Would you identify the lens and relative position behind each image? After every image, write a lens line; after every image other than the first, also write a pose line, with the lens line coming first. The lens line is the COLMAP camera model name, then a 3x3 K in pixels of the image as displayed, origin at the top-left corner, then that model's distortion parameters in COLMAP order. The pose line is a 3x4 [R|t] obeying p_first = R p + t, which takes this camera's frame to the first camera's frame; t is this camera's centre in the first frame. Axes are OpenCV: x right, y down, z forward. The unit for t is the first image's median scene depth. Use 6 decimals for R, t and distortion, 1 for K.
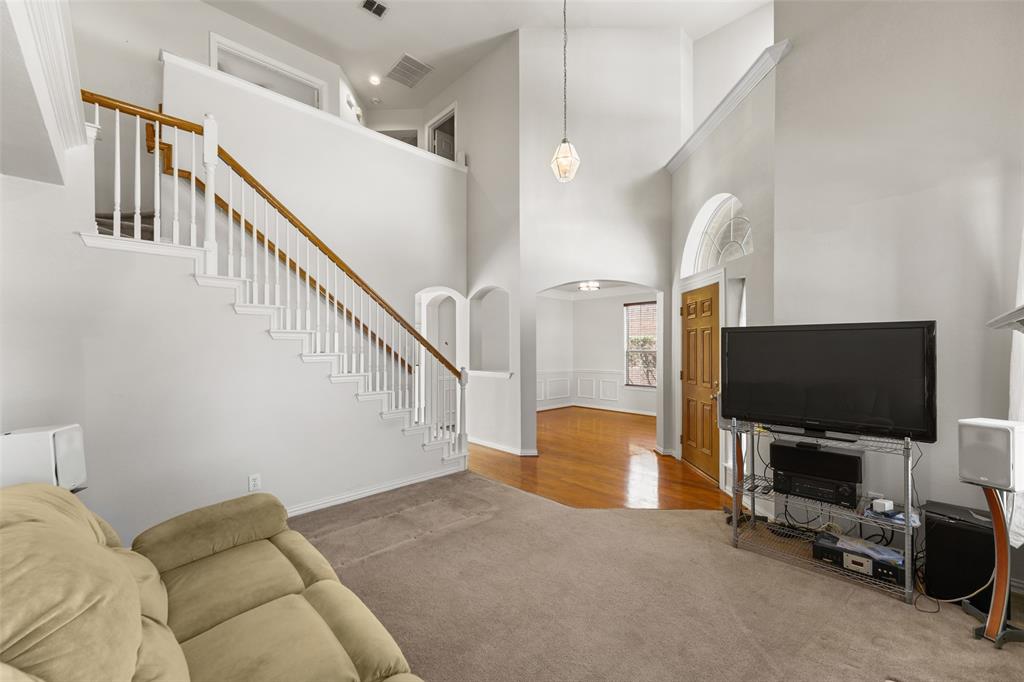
lens RADIAL K [[409.9, 0, 511.4], [0, 409.9, 345.4], [0, 0, 1]] dist [0.006670, -0.000714]
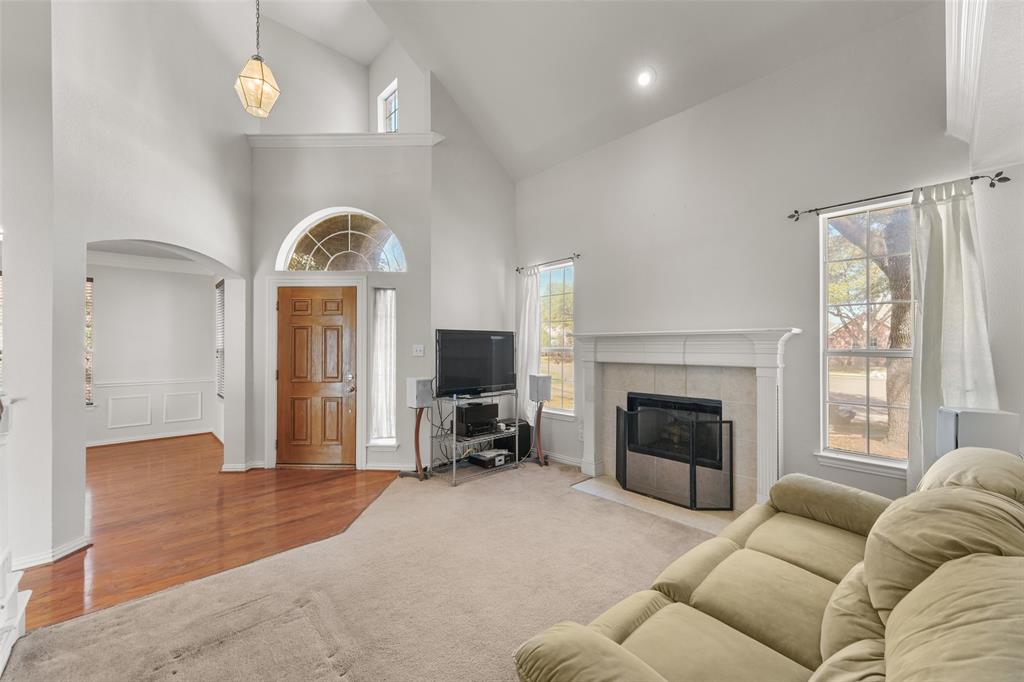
lens RADIAL K [[409.9, 0, 505.7], [0, 409.9, 340.7], [0, 0, 1]] dist [0.006670, -0.000714]
pose [[0.021073, 0.009406, 0.999734, -0.902171], [-0.000609, 0.999956, -0.009395, 0.006952], [-0.999778, -0.000411, 0.021078, 0.838931]]
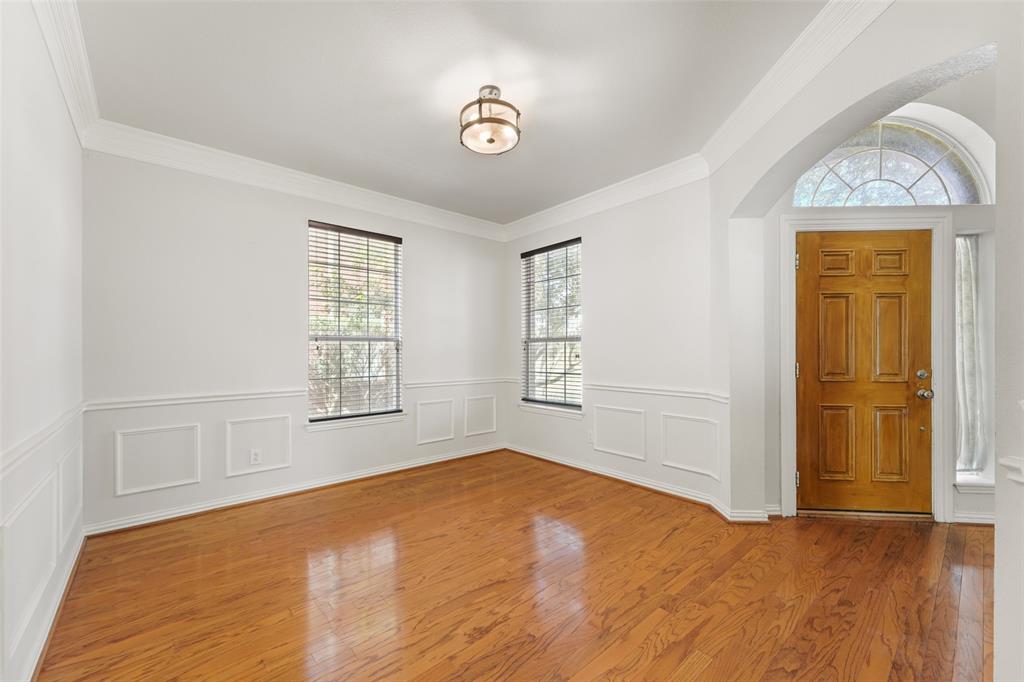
lens RADIAL K [[409.9, 0, 513.5], [0, 409.9, 345.4], [0, 0, 1]] dist [0.006670, -0.000714]
pose [[0.041191, 0.010431, 0.999097, -0.340576], [-0.003099, 0.999942, -0.010312, 0.081161], [-0.999146, -0.002671, 0.041221, 2.514400]]
